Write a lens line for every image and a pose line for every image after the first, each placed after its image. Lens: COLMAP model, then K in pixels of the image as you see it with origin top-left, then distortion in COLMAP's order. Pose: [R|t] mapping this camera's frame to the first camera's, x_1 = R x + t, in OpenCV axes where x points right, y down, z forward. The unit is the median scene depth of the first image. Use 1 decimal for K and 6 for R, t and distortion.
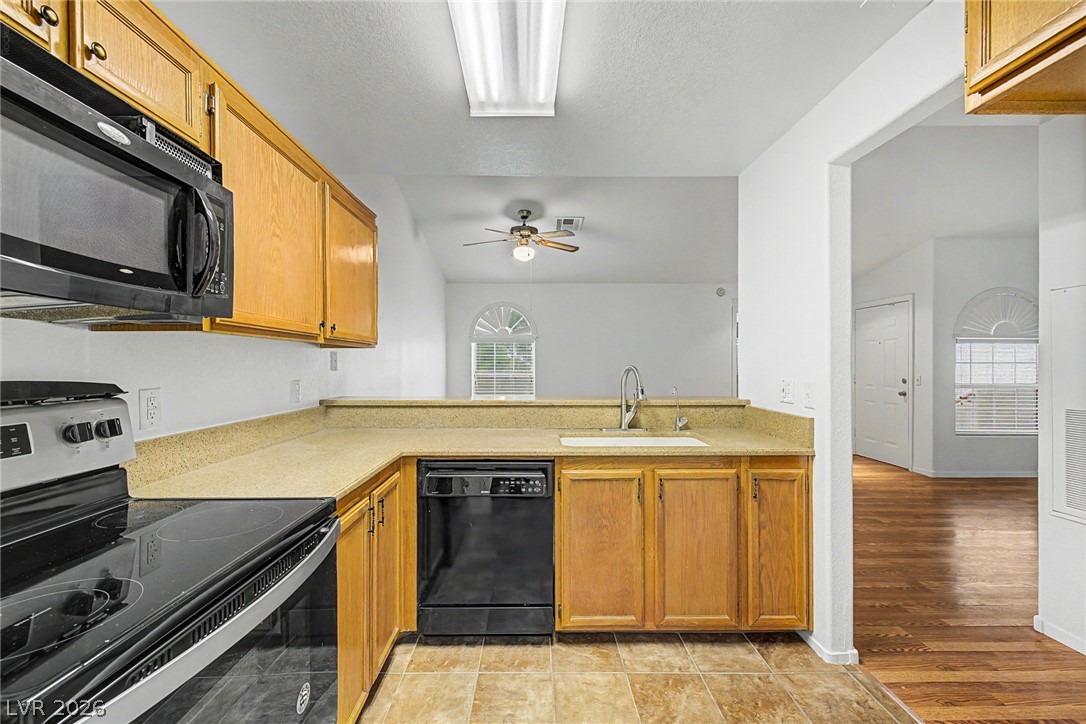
lens RADIAL K [[458.5, 0, 540.3], [0, 458.5, 360.9], [0, 0, 1]] dist [0.009453, -0.000102]
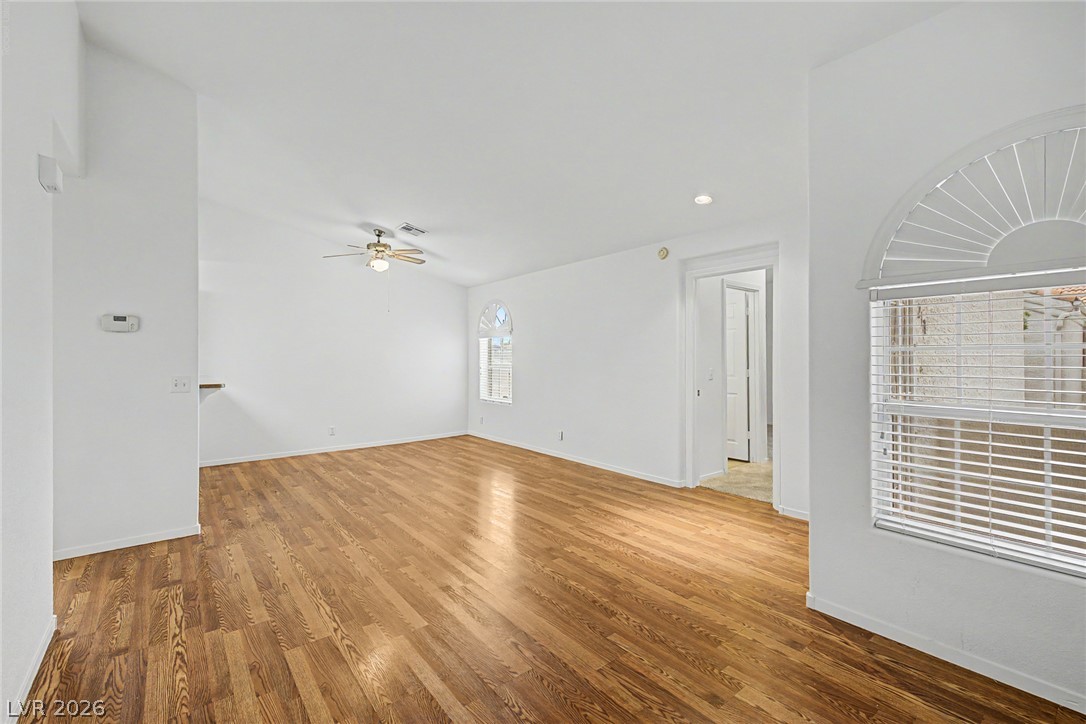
lens RADIAL K [[458.5, 0, 540.3], [0, 458.5, 360.9], [0, 0, 1]] dist [0.009453, -0.000102]
pose [[0.609634, 0.003028, -0.792677, 2.101899], [0.003477, 0.999973, 0.006495, 0.020461], [0.792676, -0.006716, 0.609607, 1.055812]]
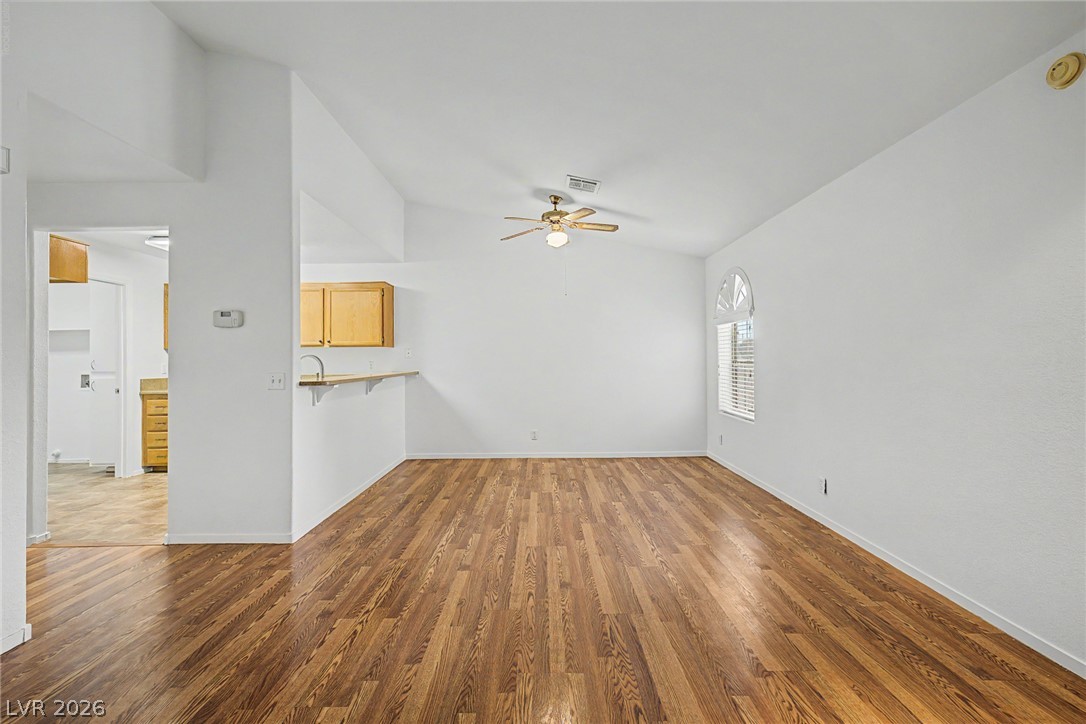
lens RADIAL K [[457.1, 0, 542.4], [0, 457.1, 356.1], [0, 0, 1]] dist [0.002720, 0.000125]
pose [[-0.017678, -0.005735, -0.999827, 1.678160], [0.011397, 0.999917, -0.005937, 0.040313], [0.999779, -0.011500, -0.017611, 1.744913]]
